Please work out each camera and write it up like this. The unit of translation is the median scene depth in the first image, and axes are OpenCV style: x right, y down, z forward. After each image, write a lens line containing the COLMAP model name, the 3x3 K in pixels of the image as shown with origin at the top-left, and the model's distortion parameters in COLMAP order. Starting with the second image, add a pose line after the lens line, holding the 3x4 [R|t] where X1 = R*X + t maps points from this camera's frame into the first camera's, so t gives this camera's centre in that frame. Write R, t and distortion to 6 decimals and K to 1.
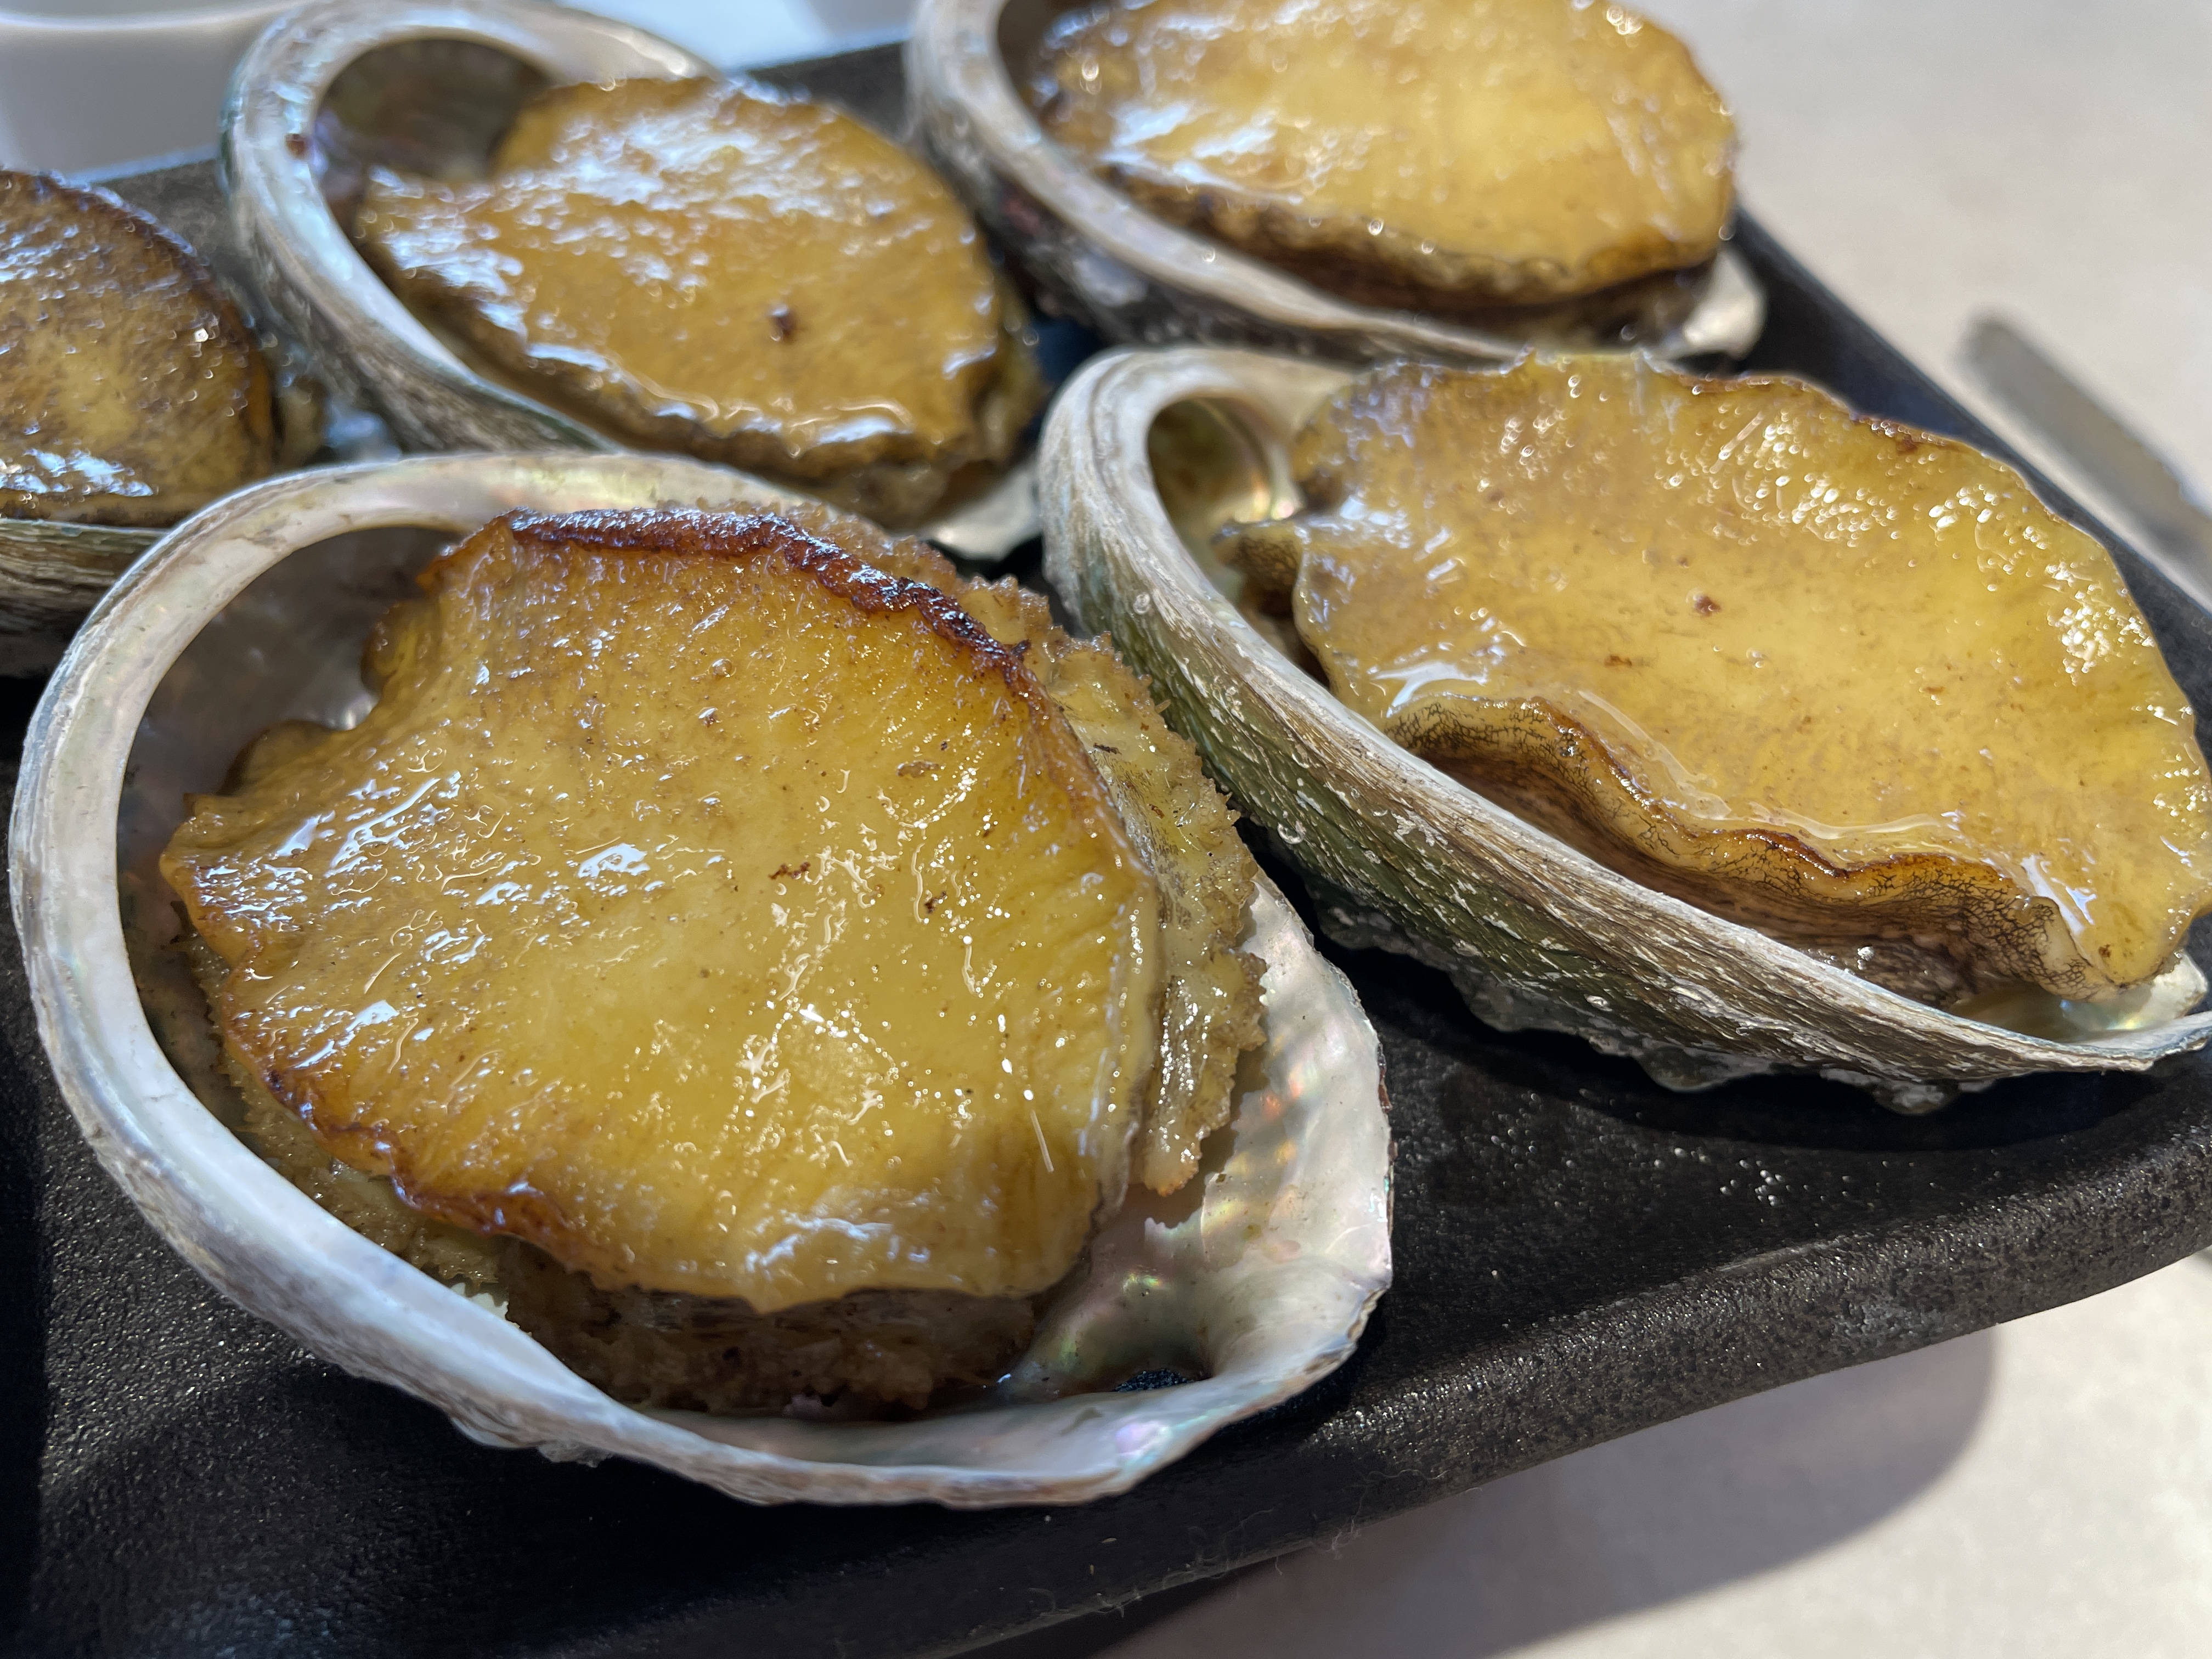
lens RADIAL K [[1828.2, 0, 1106.0], [0, 1828.2, 829.5], [0, 0, 1]] dist [0.012929, -0.125489]
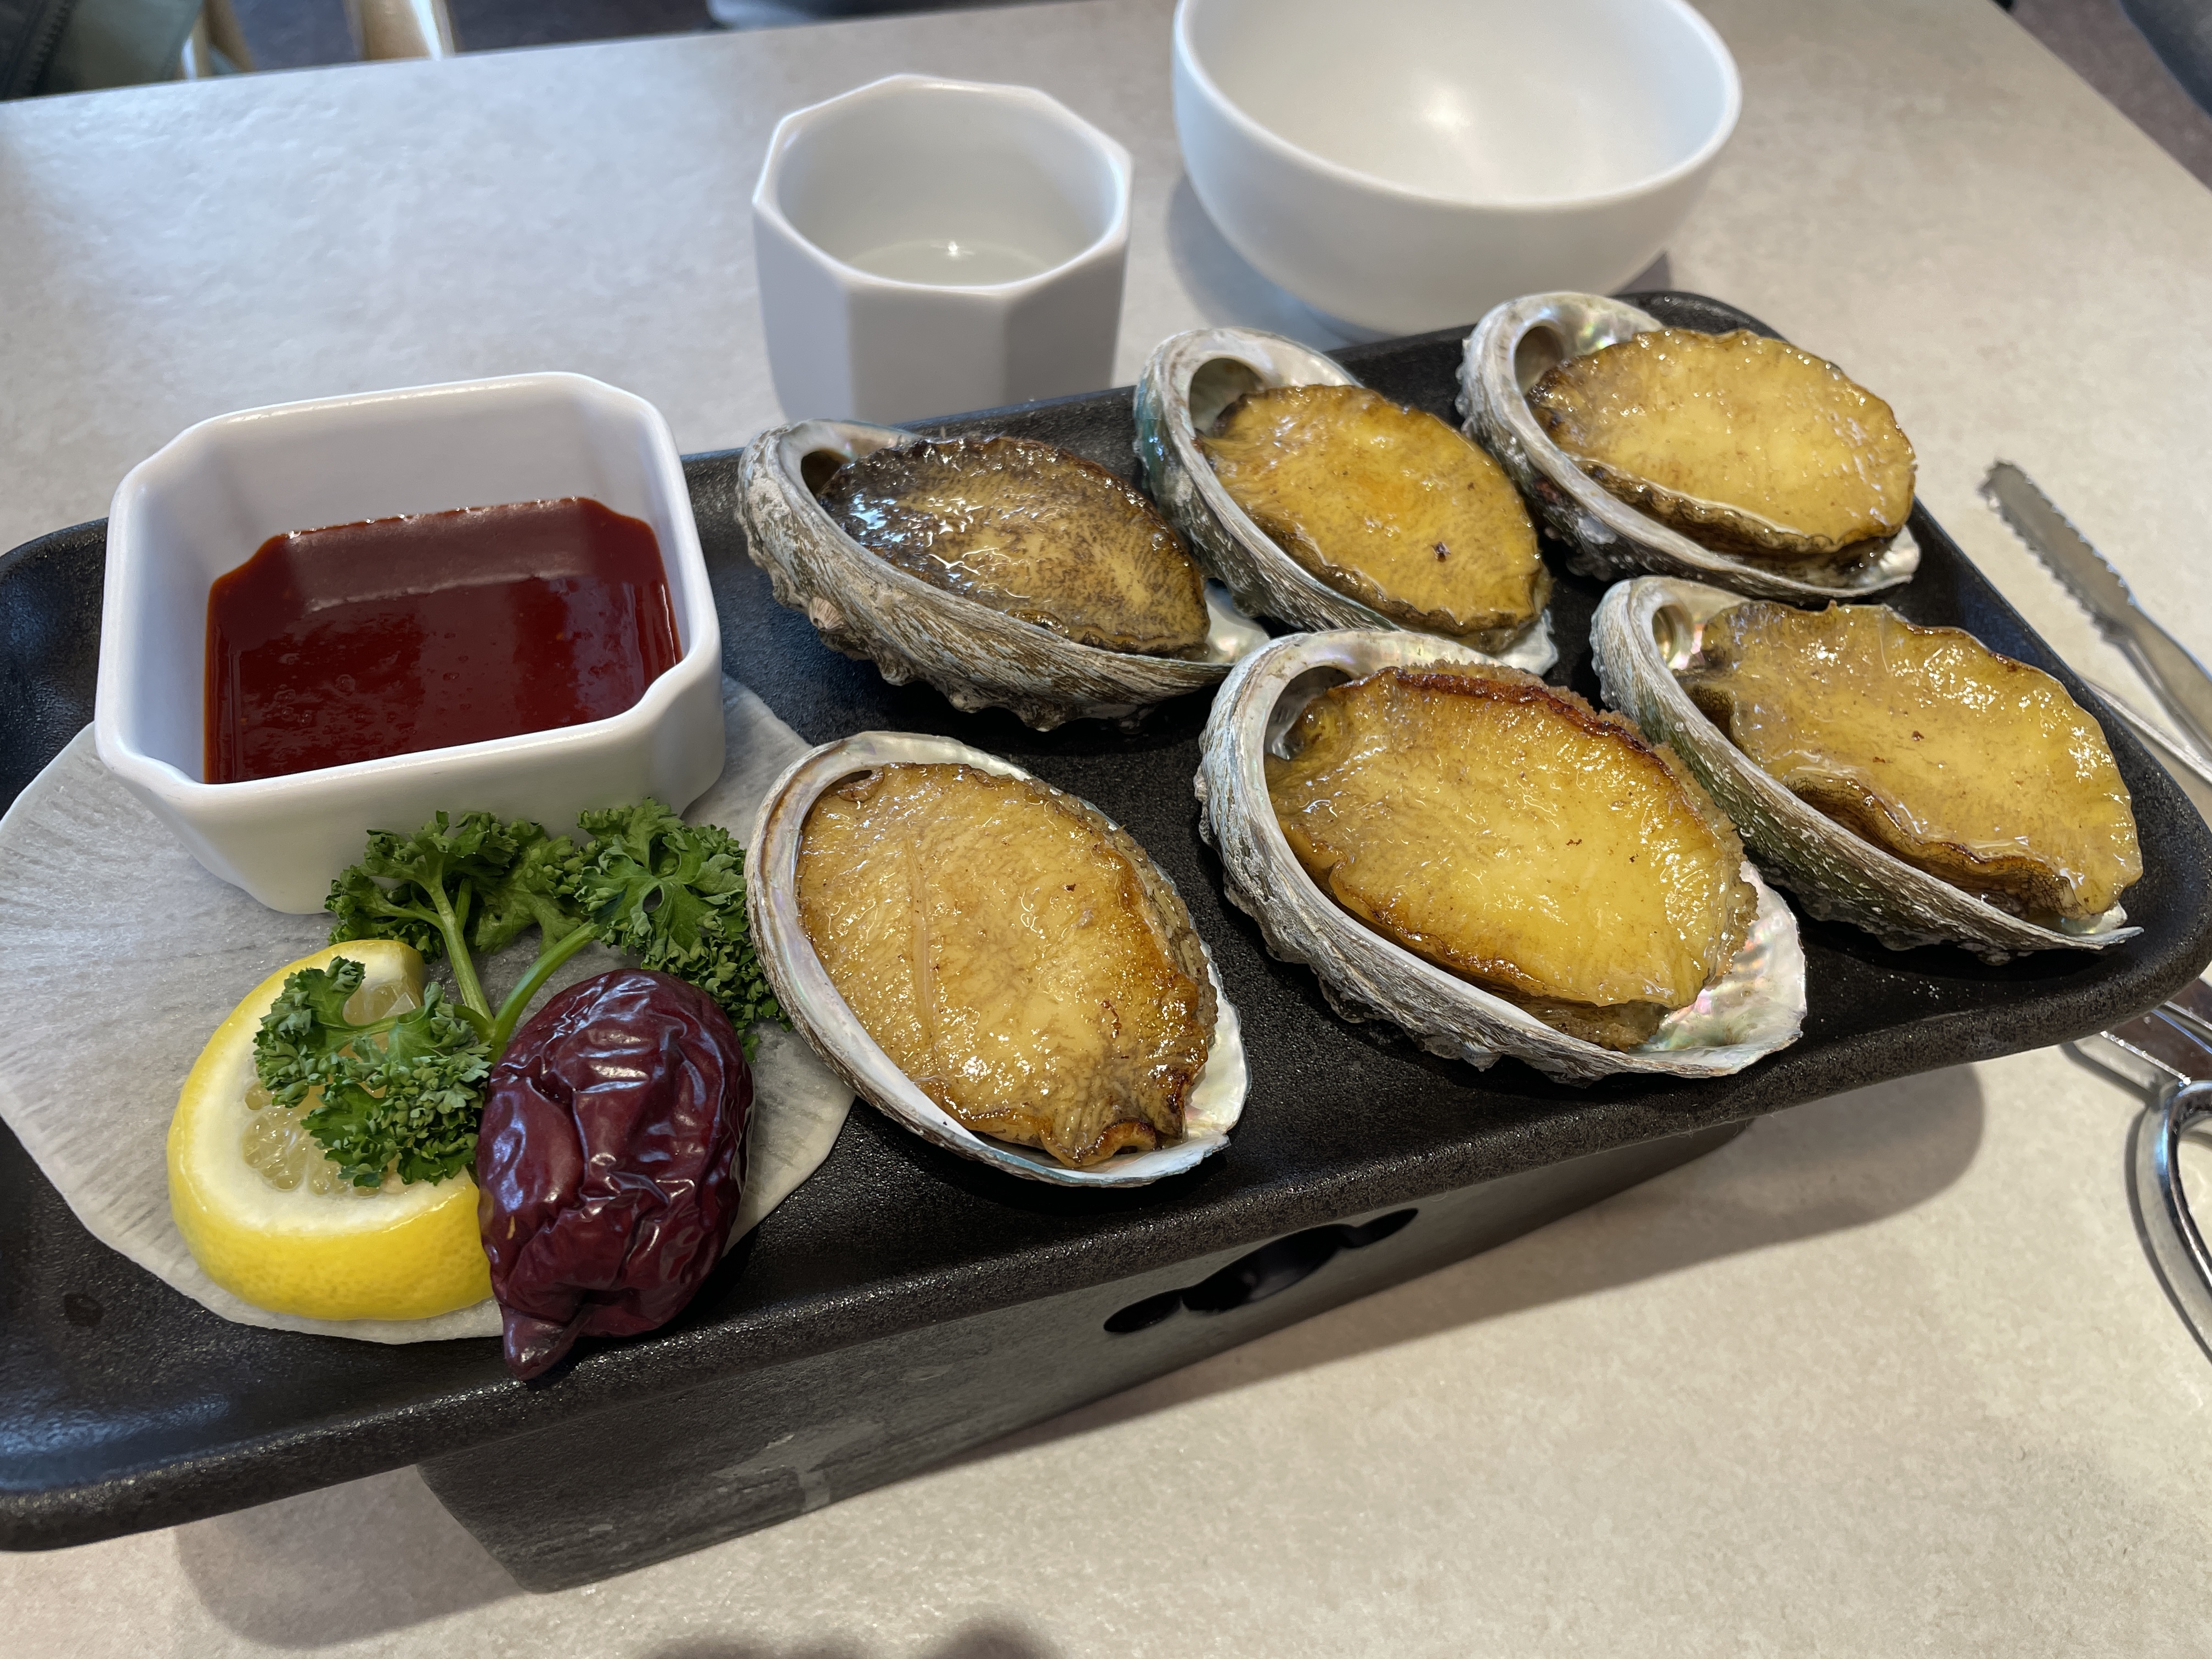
lens RADIAL K [[1634.8, 0, 1102.8], [0, 1634.8, 840.6], [0, 0, 1]] dist [-0.003336, -0.077401]
pose [[0.998734, 0.049459, -0.009194, -0.687231], [-0.048777, 0.996782, 0.063610, -0.078228], [0.012310, -0.063082, 0.997932, -1.072735]]
